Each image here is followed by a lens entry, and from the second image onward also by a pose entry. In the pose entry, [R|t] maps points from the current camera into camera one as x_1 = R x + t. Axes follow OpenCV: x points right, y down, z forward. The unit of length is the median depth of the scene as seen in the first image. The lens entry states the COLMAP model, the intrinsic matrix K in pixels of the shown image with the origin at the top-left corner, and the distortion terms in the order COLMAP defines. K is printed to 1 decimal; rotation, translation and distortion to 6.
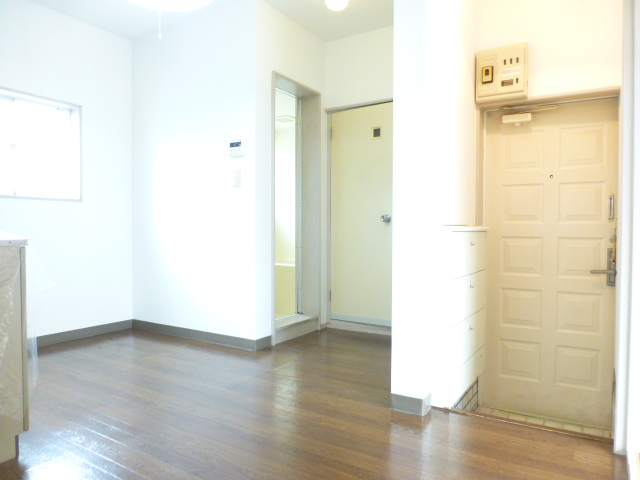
lens RADIAL K [[456.6, 0, 320.0], [0, 456.6, 240.0], [0, 0, 1]] dist [-0.004437, -0.002948]
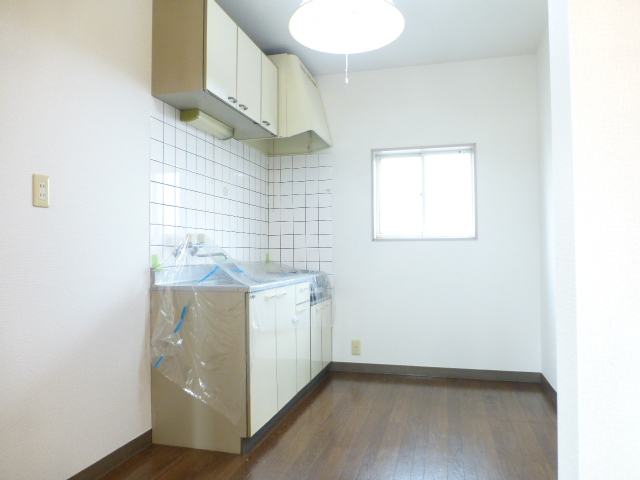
lens RADIAL K [[456.6, 0, 320.0], [0, 456.6, 240.0], [0, 0, 1]] dist [-0.004437, -0.002948]
pose [[0.293415, -0.033730, -0.955390, 0.383887], [-0.014769, 0.999098, -0.039809, -0.047660], [0.955871, 0.025791, 0.292652, 0.467140]]
